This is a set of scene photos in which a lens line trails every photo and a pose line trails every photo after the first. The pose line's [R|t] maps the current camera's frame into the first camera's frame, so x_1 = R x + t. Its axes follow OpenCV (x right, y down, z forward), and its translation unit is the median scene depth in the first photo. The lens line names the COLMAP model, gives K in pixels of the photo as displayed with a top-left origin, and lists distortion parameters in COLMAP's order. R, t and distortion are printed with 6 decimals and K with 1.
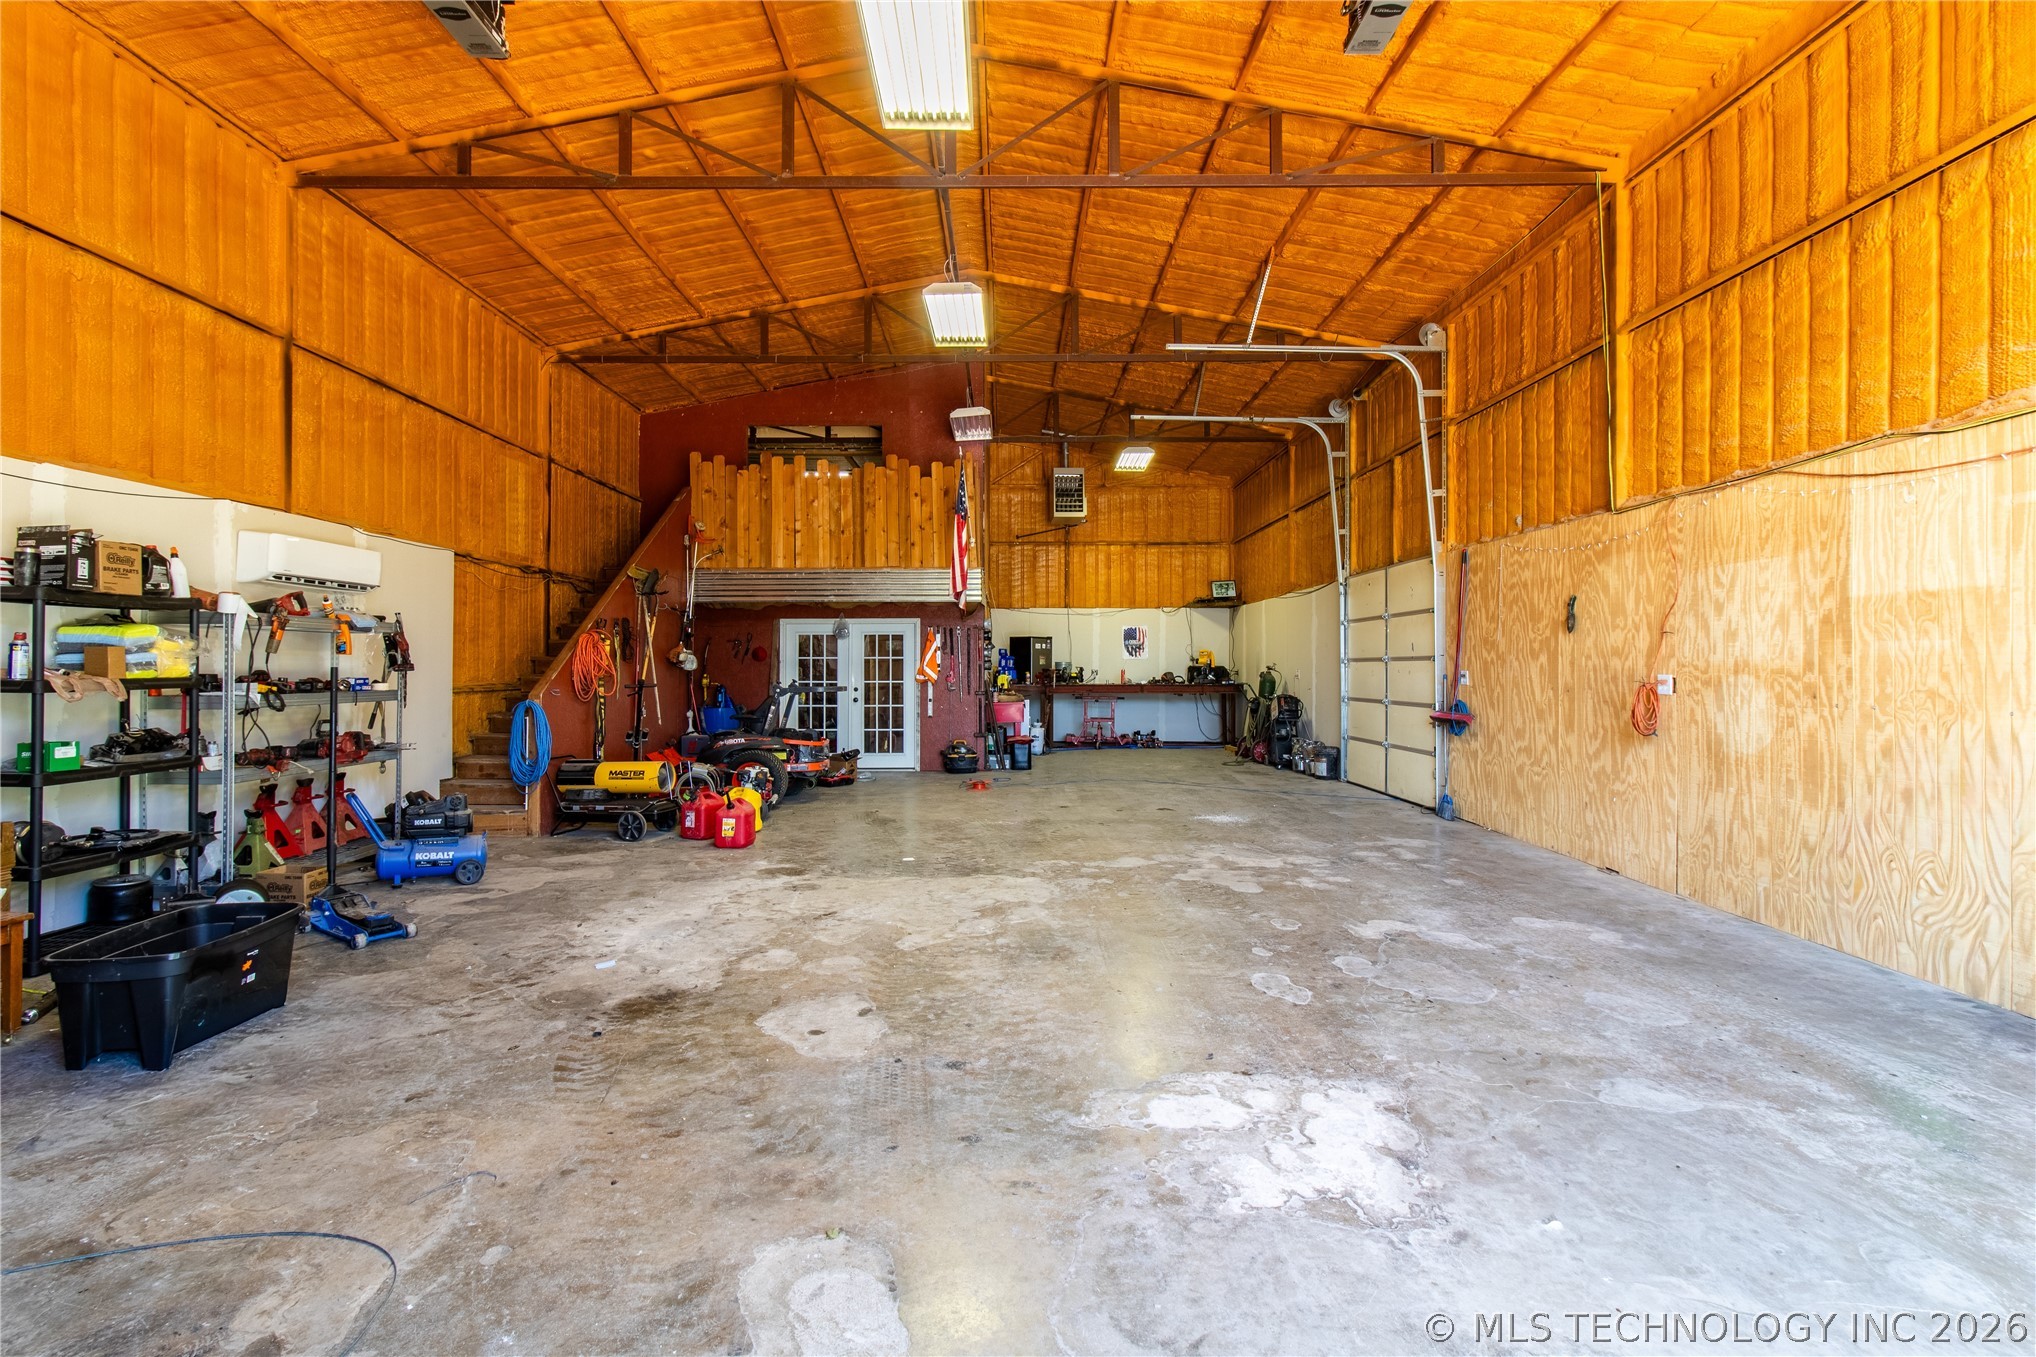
lens RADIAL K [[944.8, 0, 1008.3], [0, 944.8, 651.0], [0, 0, 1]] dist [0.000303, 0.000206]
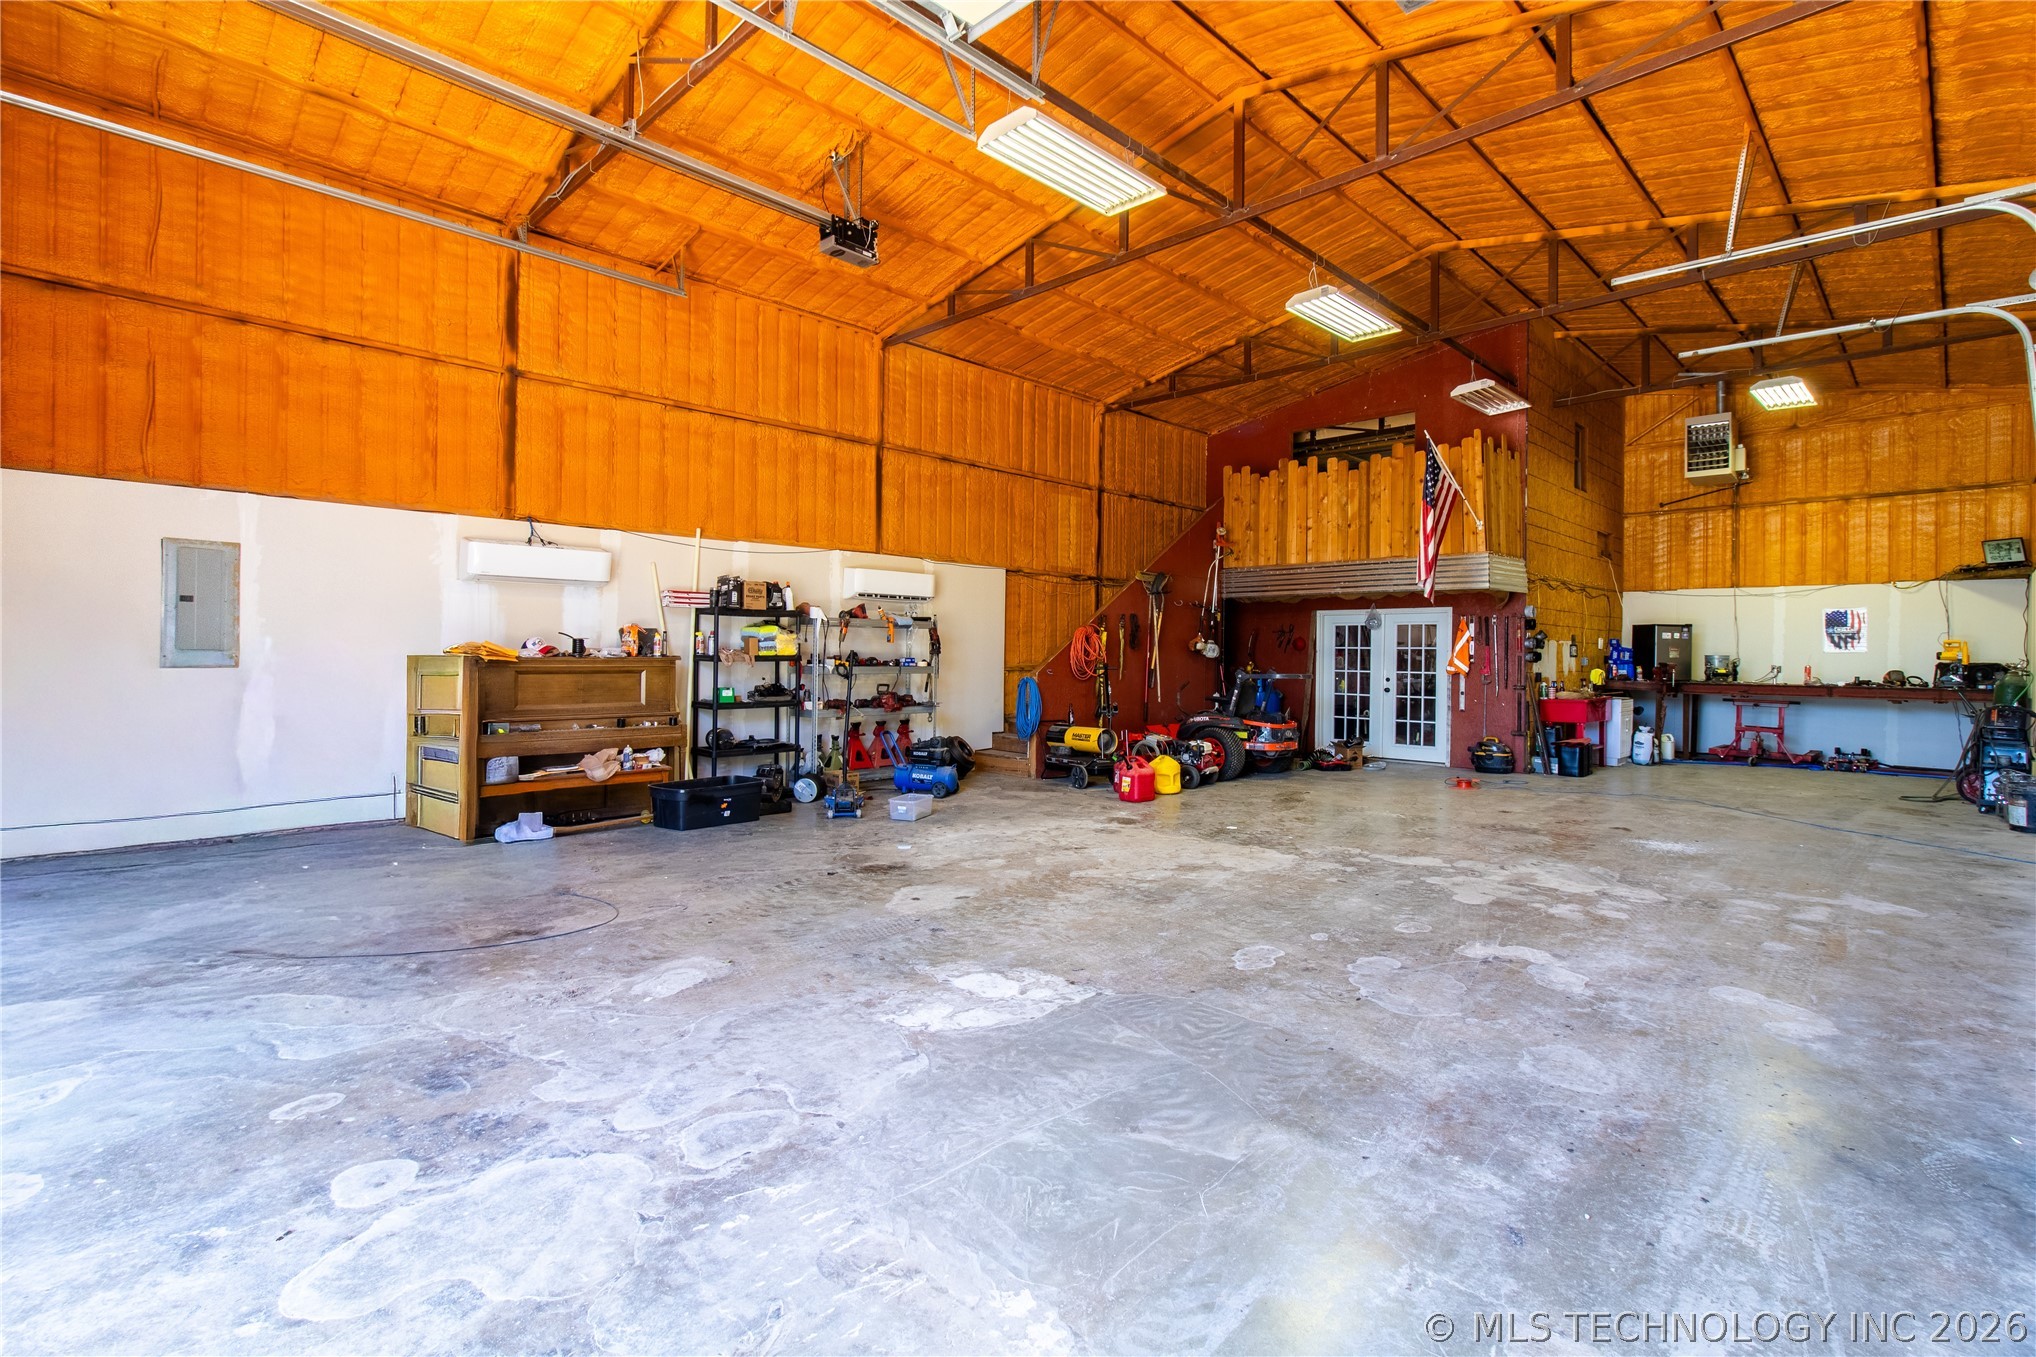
lens RADIAL K [[959.0, 0, 1047.3], [0, 959.0, 639.1], [0, 0, 1]] dist [-0.000229, 0.000099]
pose [[0.714291, -0.000948, -0.699848, 0.501336], [-0.000966, 0.999997, -0.002341, 0.000981], [0.699848, 0.002348, 0.714288, 0.037778]]
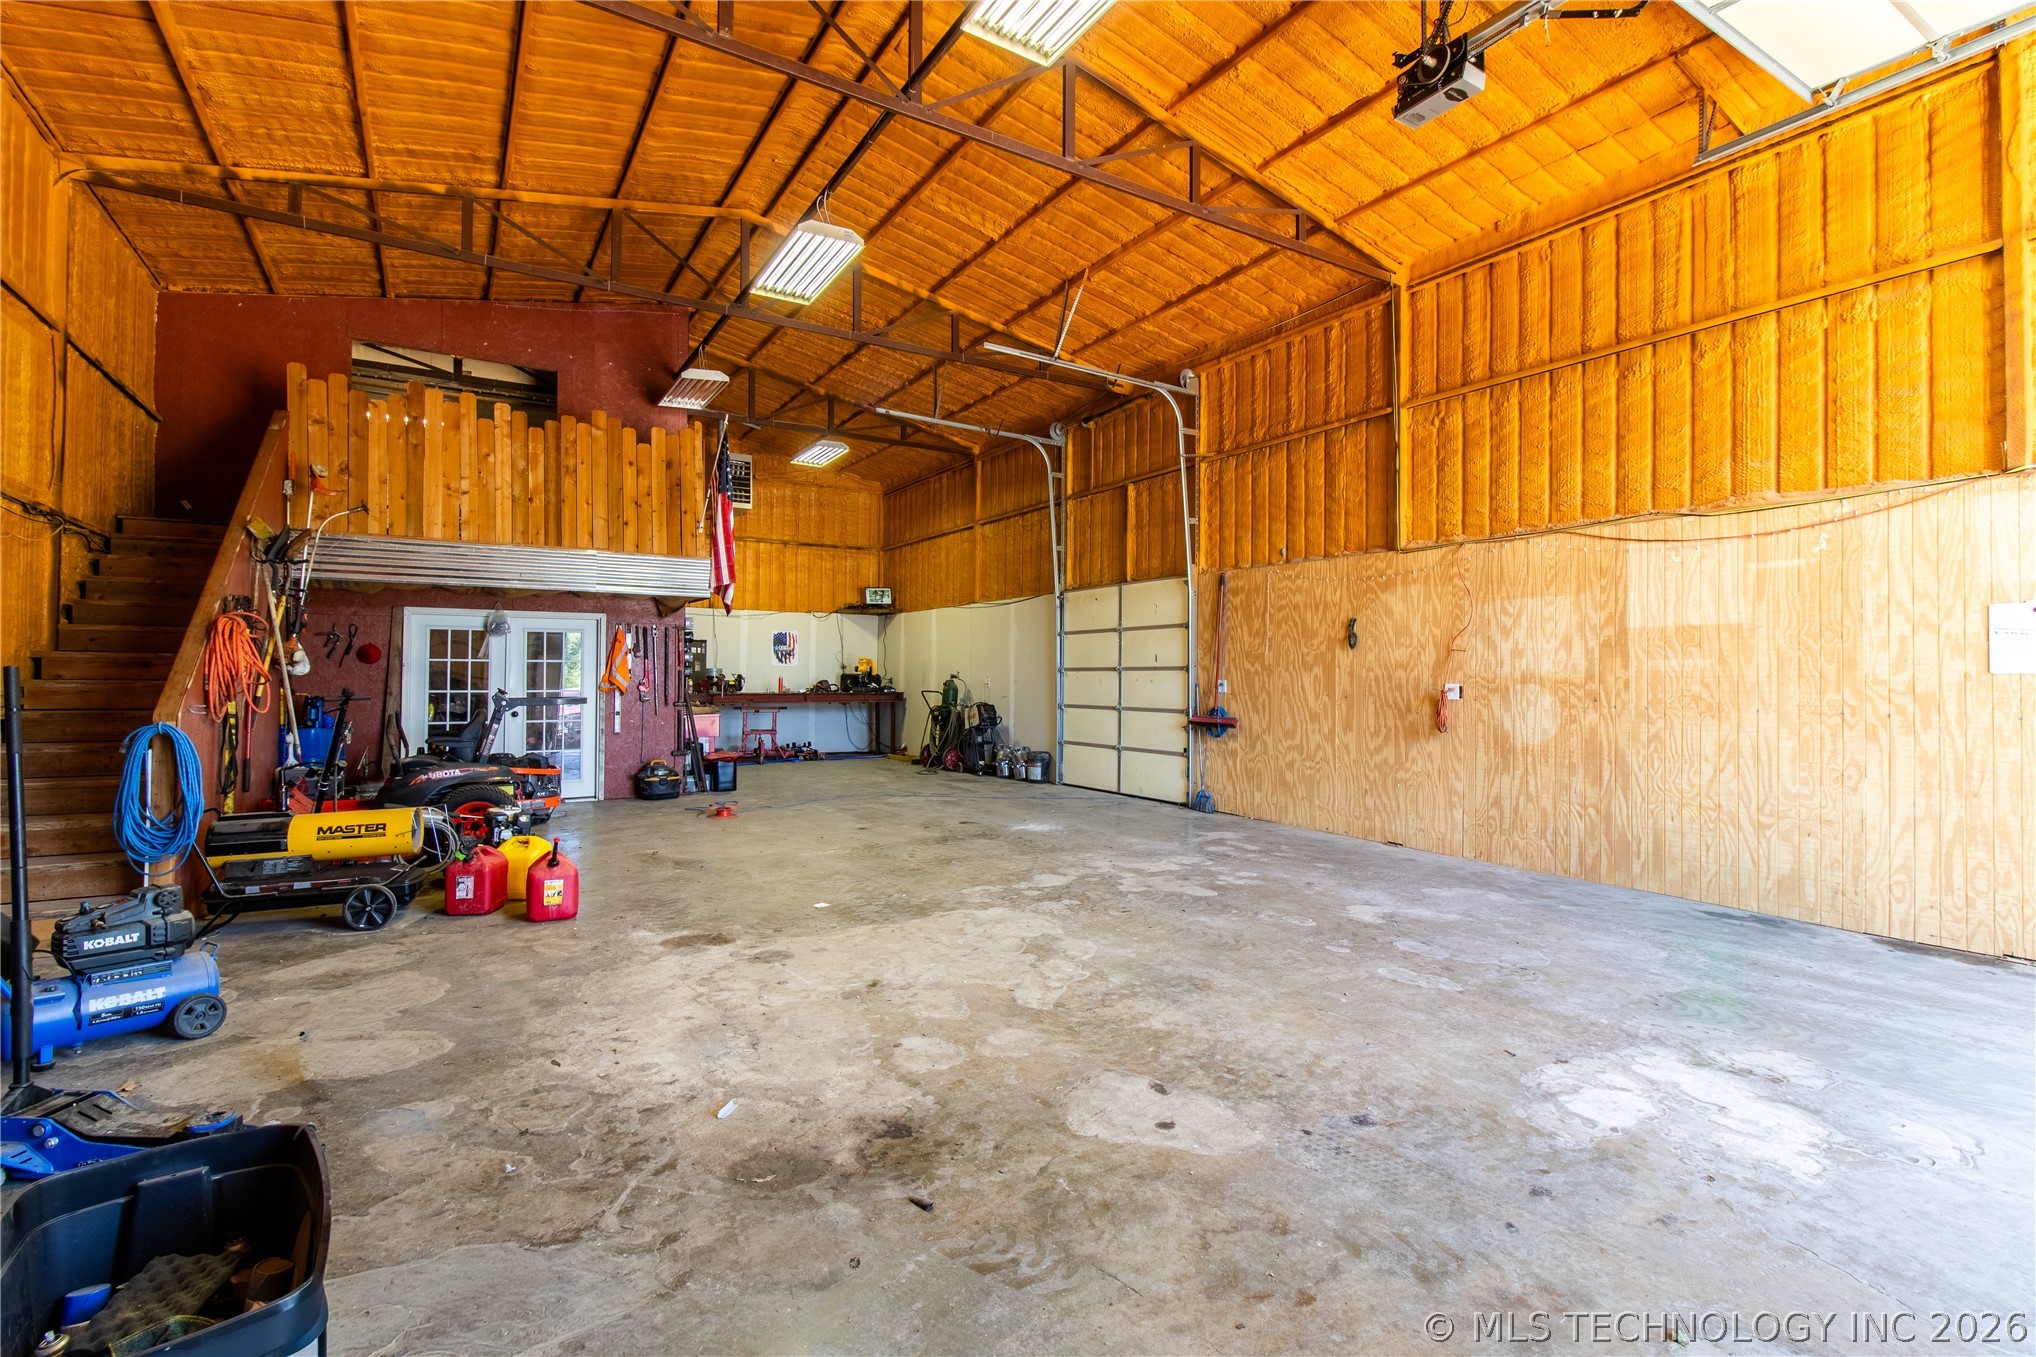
lens RADIAL K [[945.0, 0, 1022.5], [0, 945.0, 650.9], [0, 0, 1]] dist [0.000449, 0.000476]
pose [[0.848605, 0.019901, 0.528653, -0.376270], [-0.015334, 0.999798, -0.013022, 0.005277], [-0.528805, 0.002944, 0.848738, 0.191328]]
